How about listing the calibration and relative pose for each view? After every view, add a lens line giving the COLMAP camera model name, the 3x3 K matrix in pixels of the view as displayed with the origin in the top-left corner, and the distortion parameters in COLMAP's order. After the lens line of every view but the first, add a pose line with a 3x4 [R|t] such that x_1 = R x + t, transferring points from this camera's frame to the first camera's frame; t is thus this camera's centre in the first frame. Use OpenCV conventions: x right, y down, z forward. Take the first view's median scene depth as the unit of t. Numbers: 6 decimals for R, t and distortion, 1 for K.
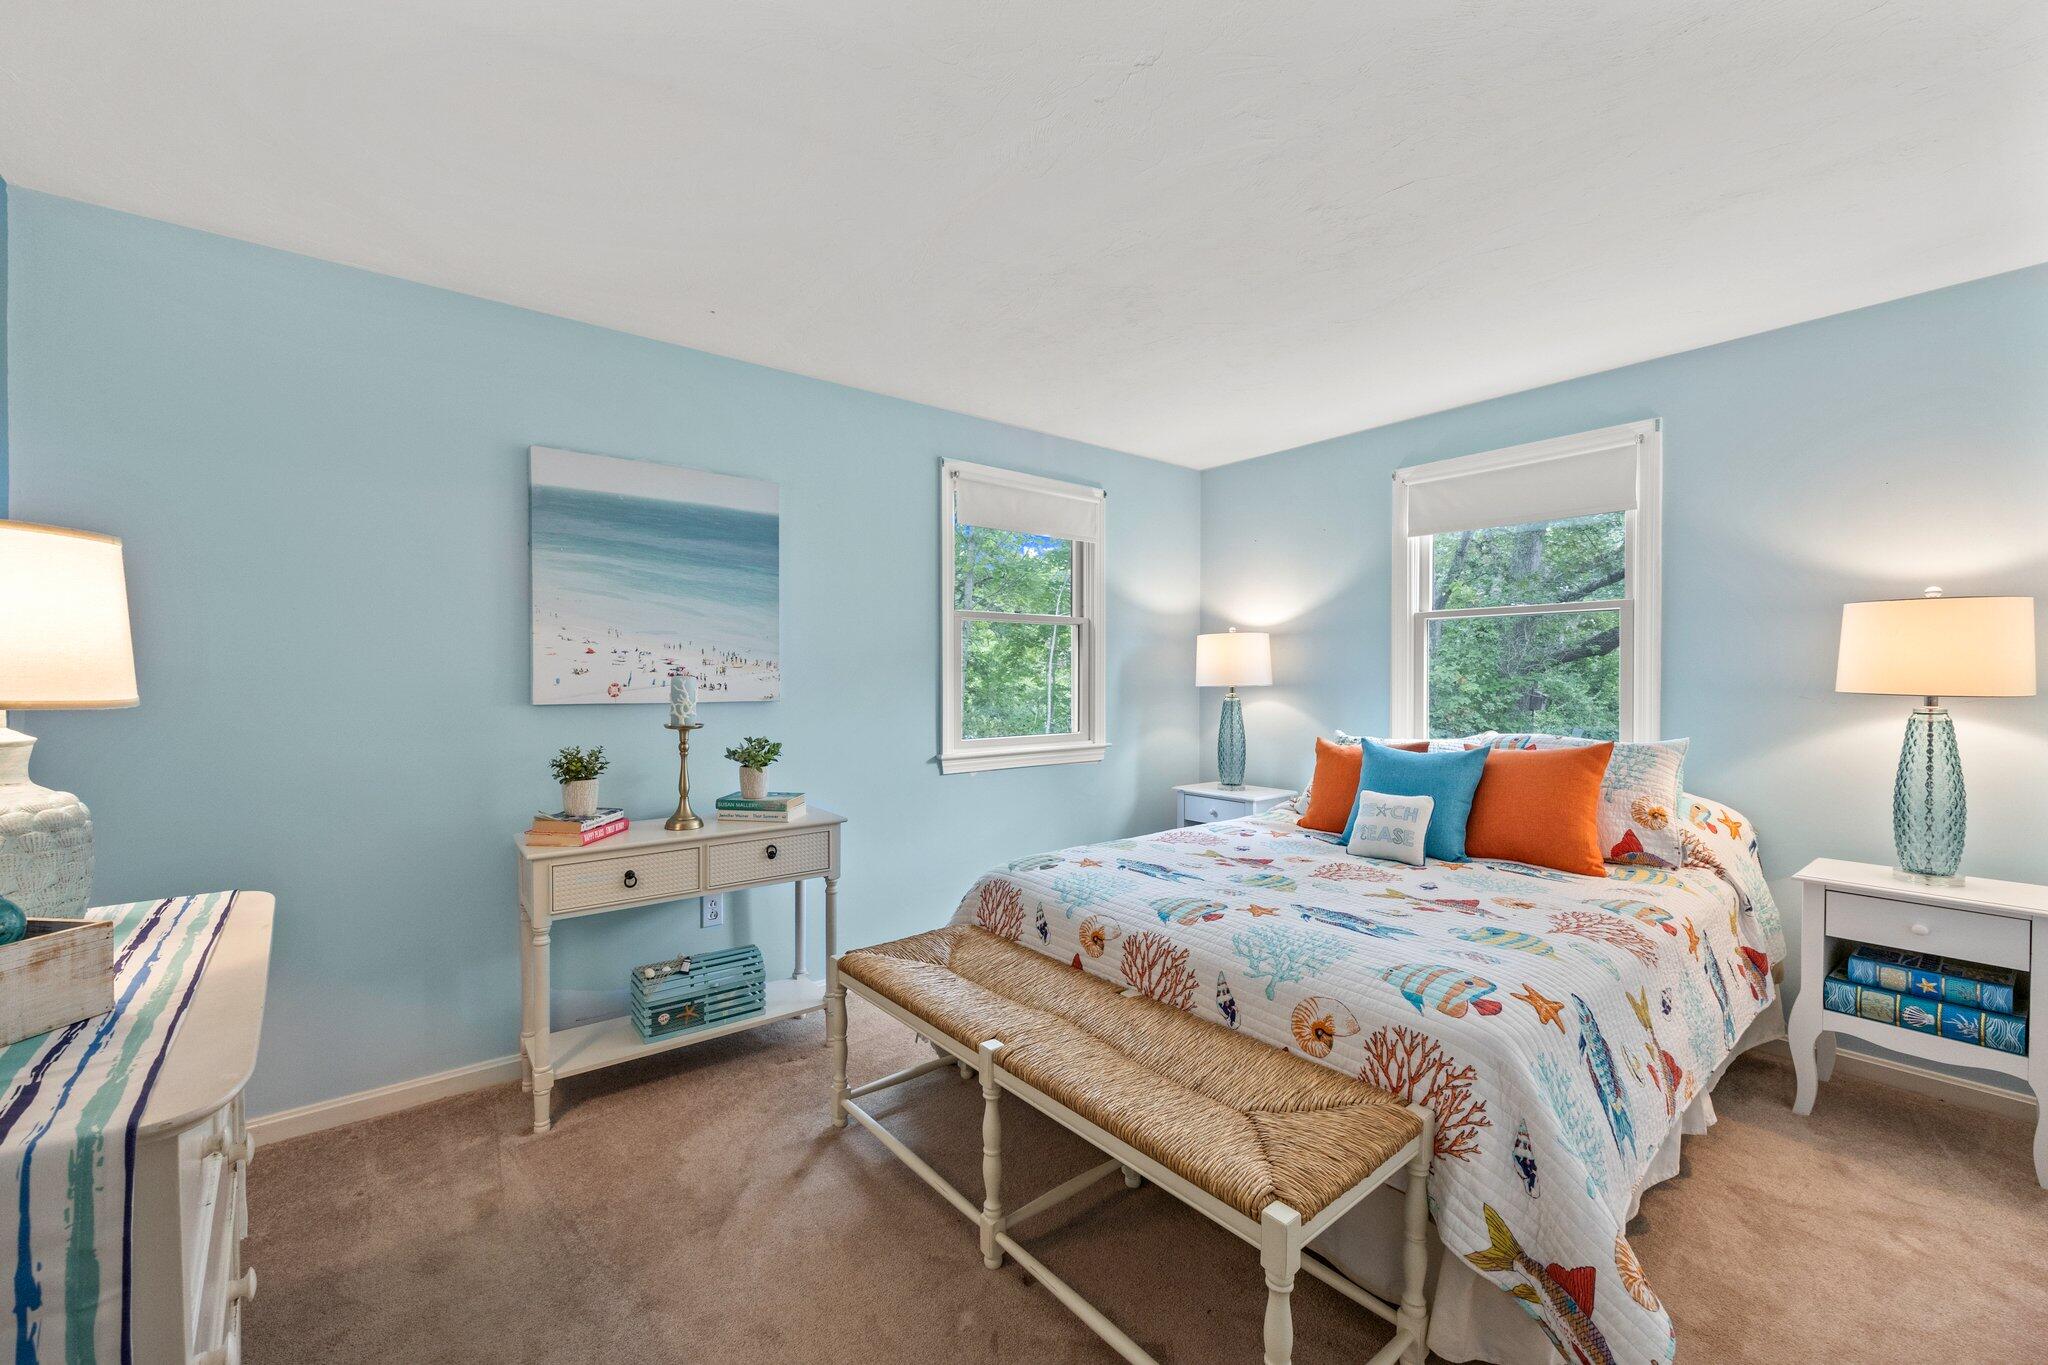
lens RADIAL K [[832.5, 0, 1027.0], [0, 832.5, 682.1], [0, 0, 1]] dist [-0.001115, -0.000196]
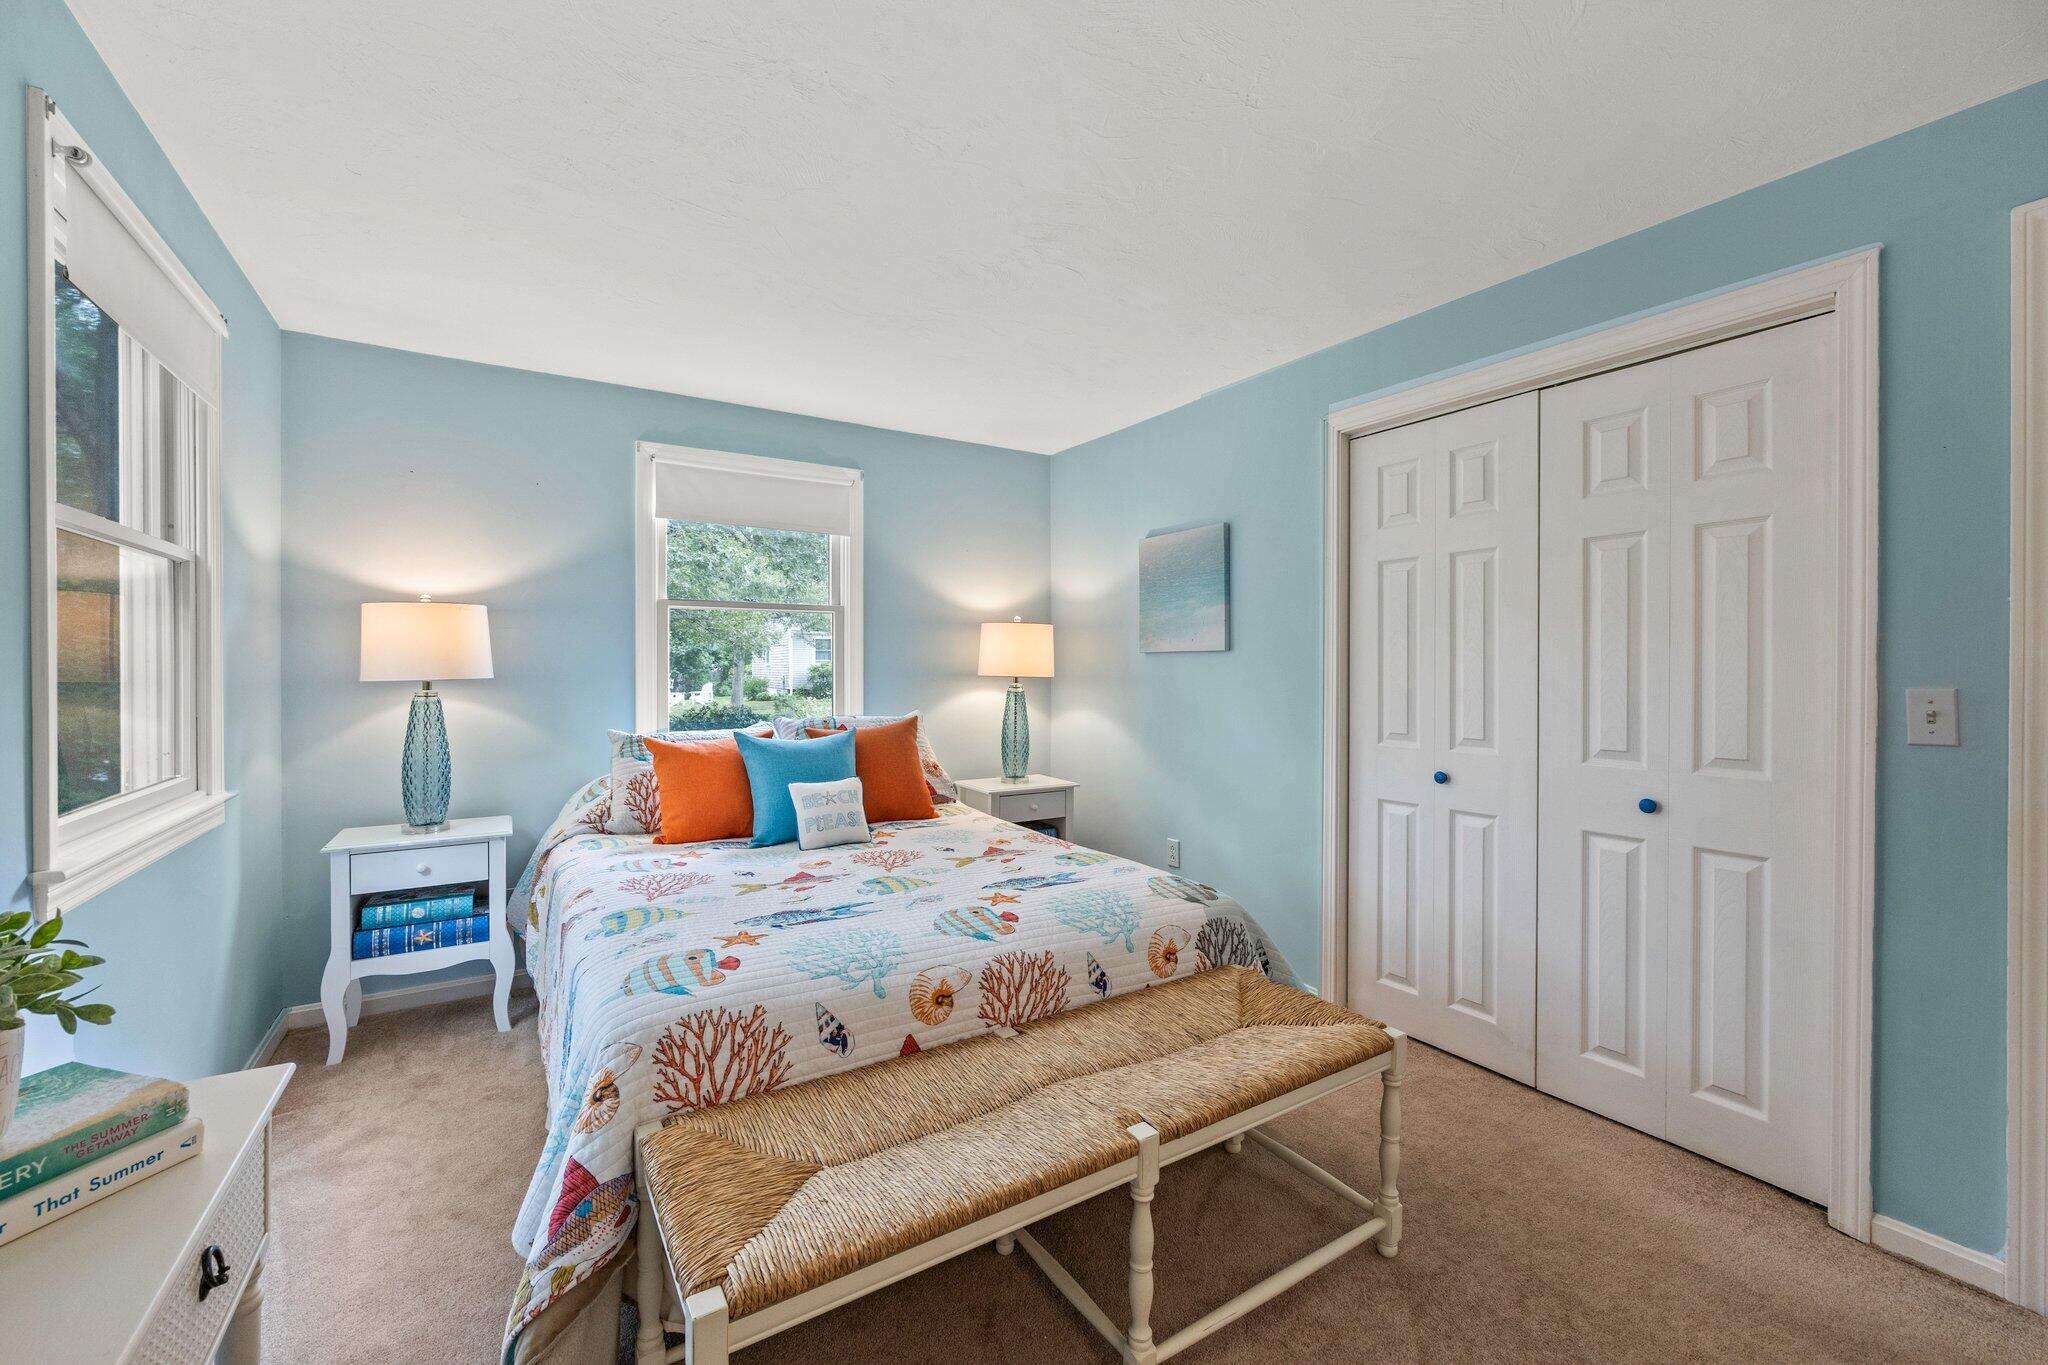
lens RADIAL K [[790.5, 0, 1028.7], [0, 790.5, 670.9], [0, 0, 1]] dist [-0.001465, 0.000355]
pose [[0.127791, -0.005383, 0.991787, -0.597311], [0.004394, 0.999979, 0.004861, -0.006170], [-0.991791, 0.003736, 0.127812, 0.753098]]
